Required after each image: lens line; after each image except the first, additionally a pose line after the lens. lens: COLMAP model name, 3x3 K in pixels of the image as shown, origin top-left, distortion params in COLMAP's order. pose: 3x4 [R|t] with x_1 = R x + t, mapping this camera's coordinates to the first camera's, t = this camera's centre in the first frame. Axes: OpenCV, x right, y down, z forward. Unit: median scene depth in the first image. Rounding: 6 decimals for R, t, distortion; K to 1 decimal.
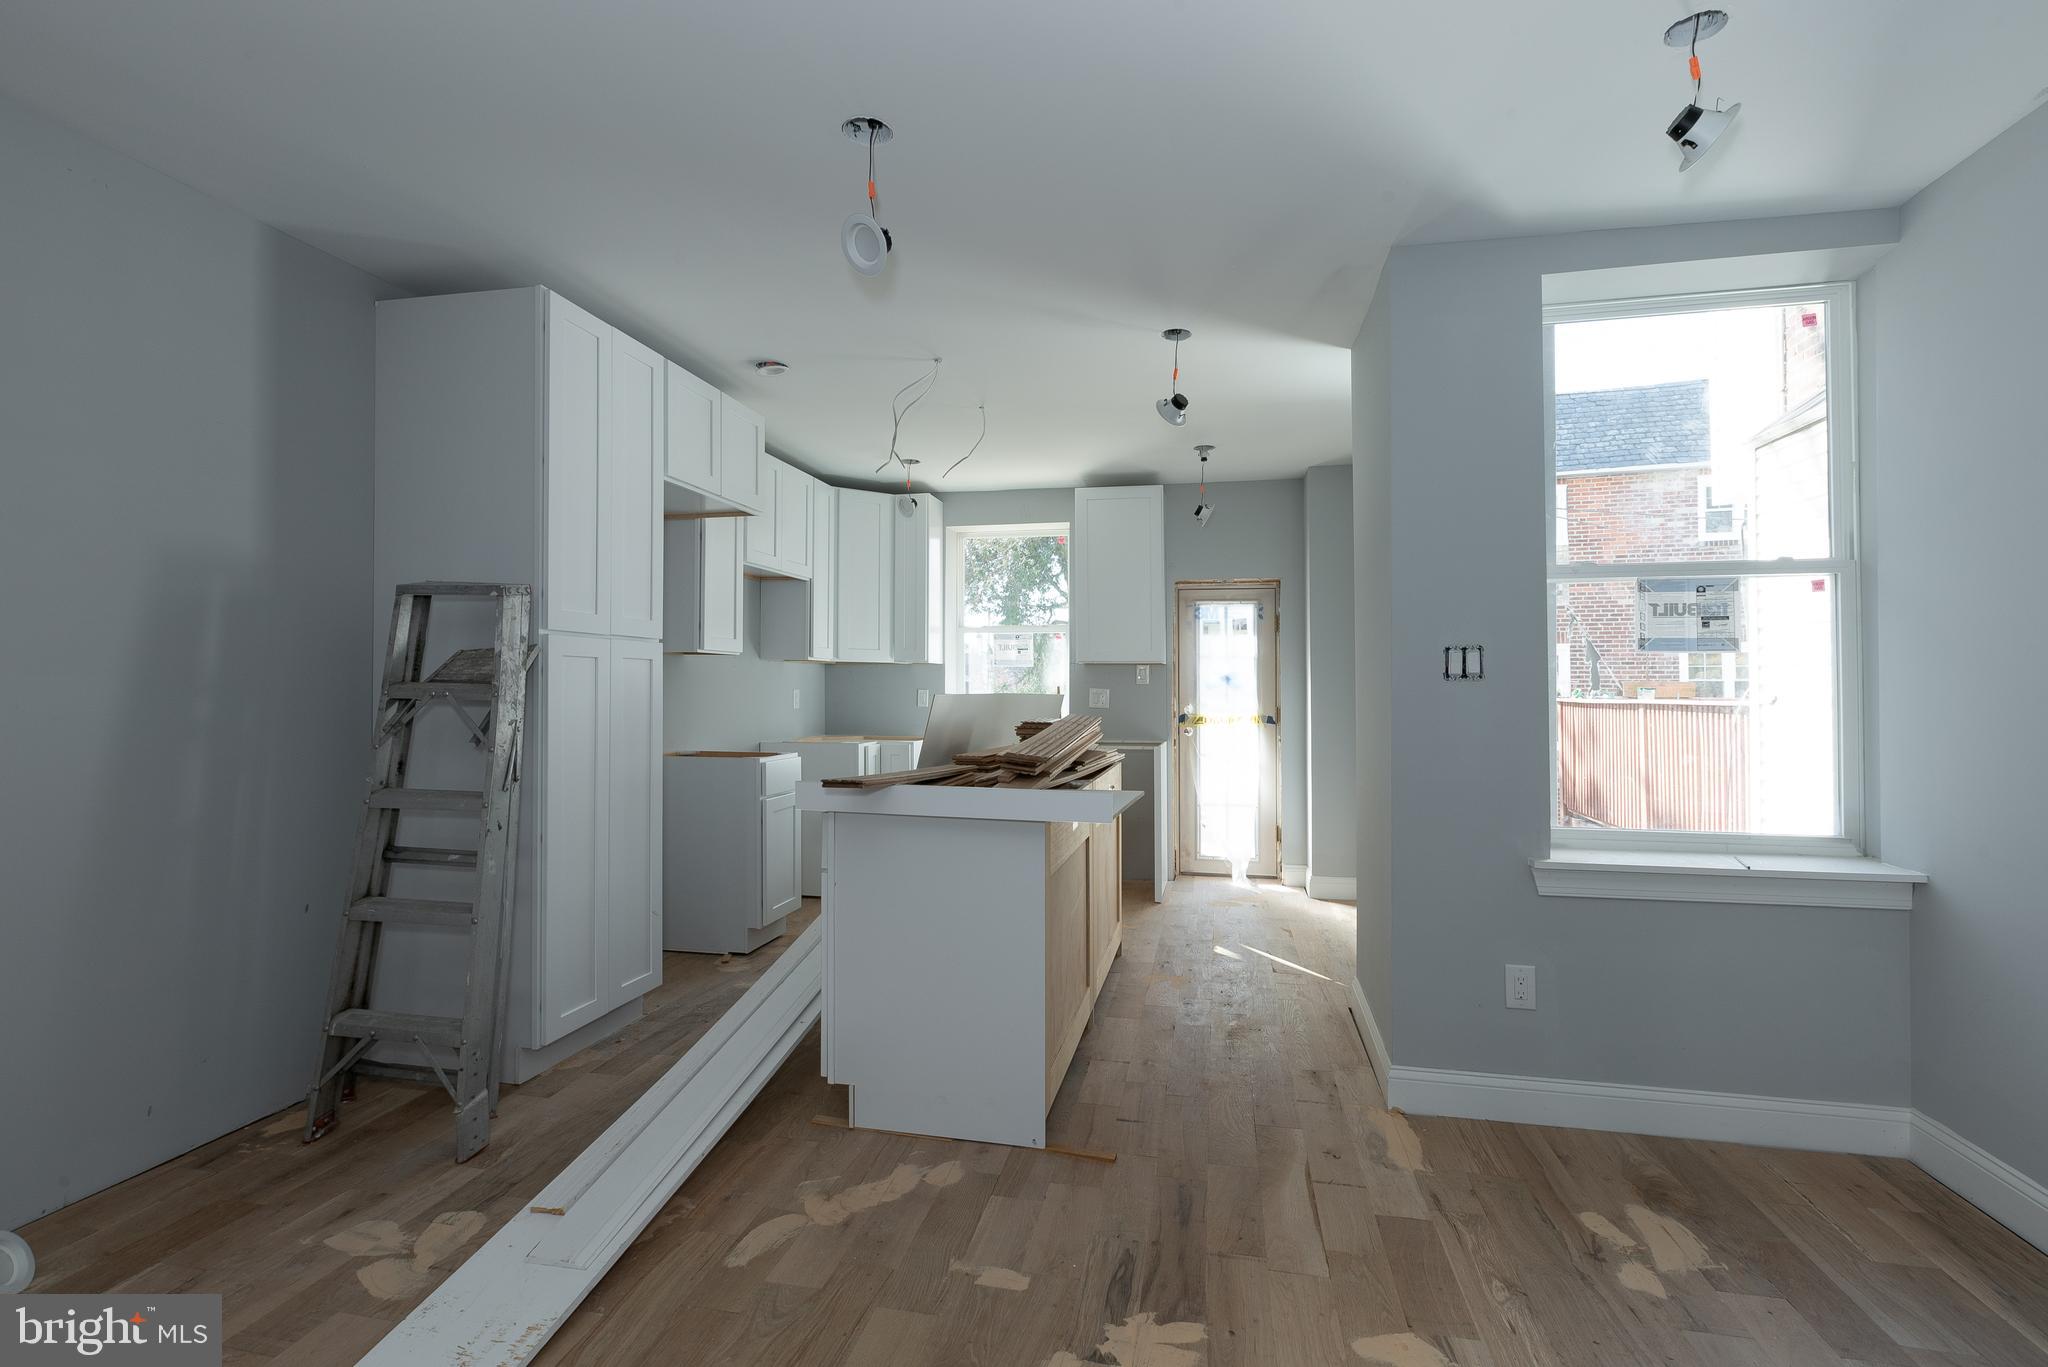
lens RADIAL K [[944.0, 0, 1020.3], [0, 944.0, 697.1], [0, 0, 1]] dist [-0.000768, -0.000093]
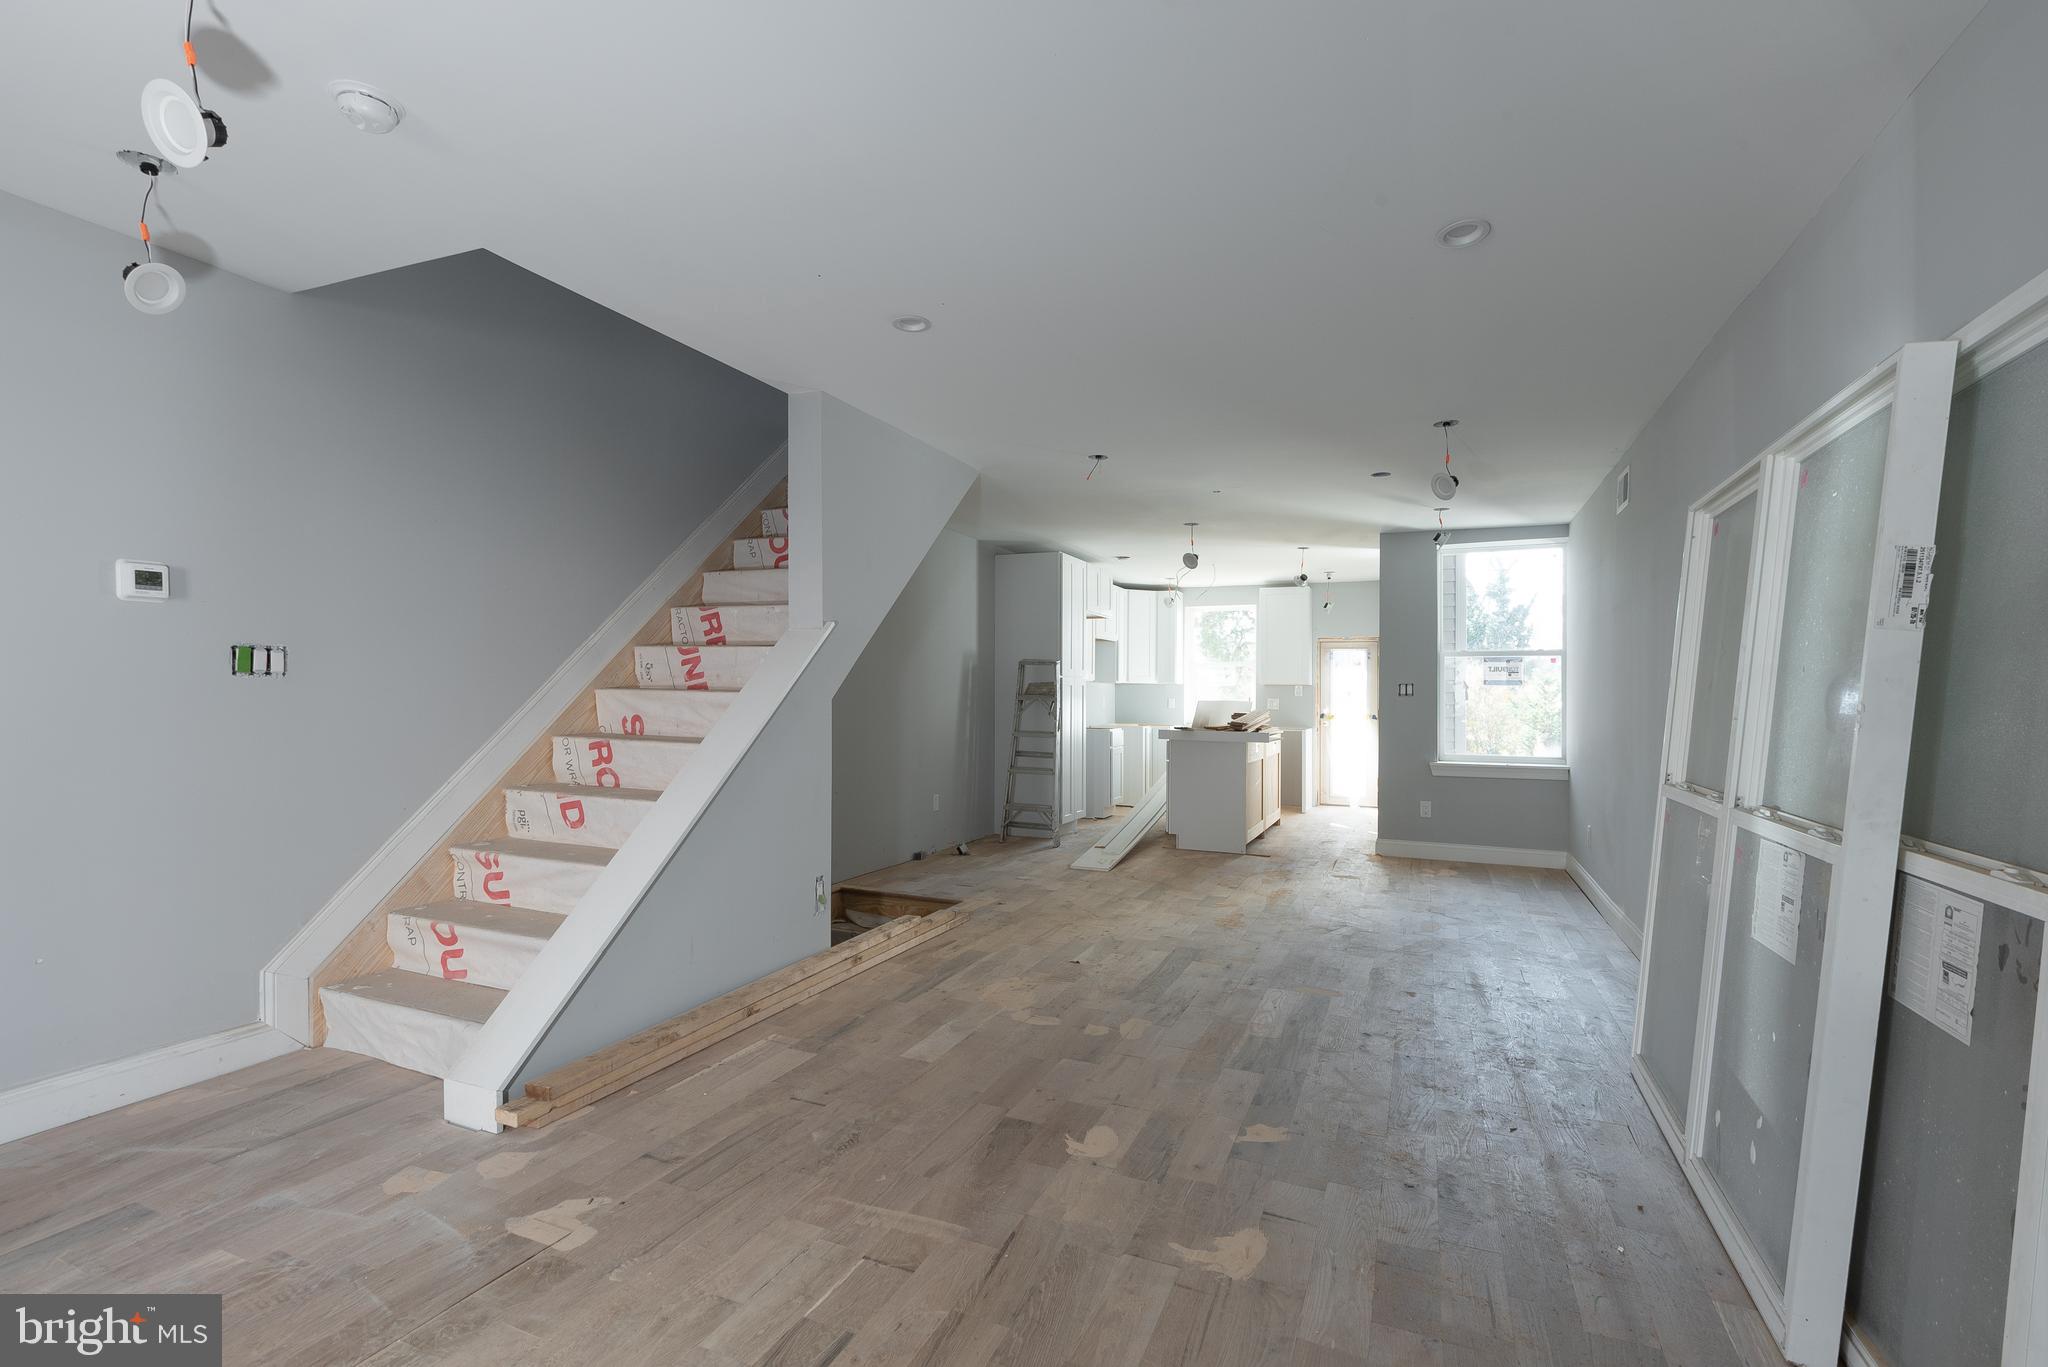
lens RADIAL K [[944.0, 0, 1020.3], [0, 944.0, 697.1], [0, 0, 1]] dist [-0.000768, -0.000093]
pose [[0.980721, 0.005237, -0.195341, -0.053527], [-0.007133, 0.999934, -0.009002, 0.010759], [0.195281, 0.010222, 0.980694, -1.203706]]
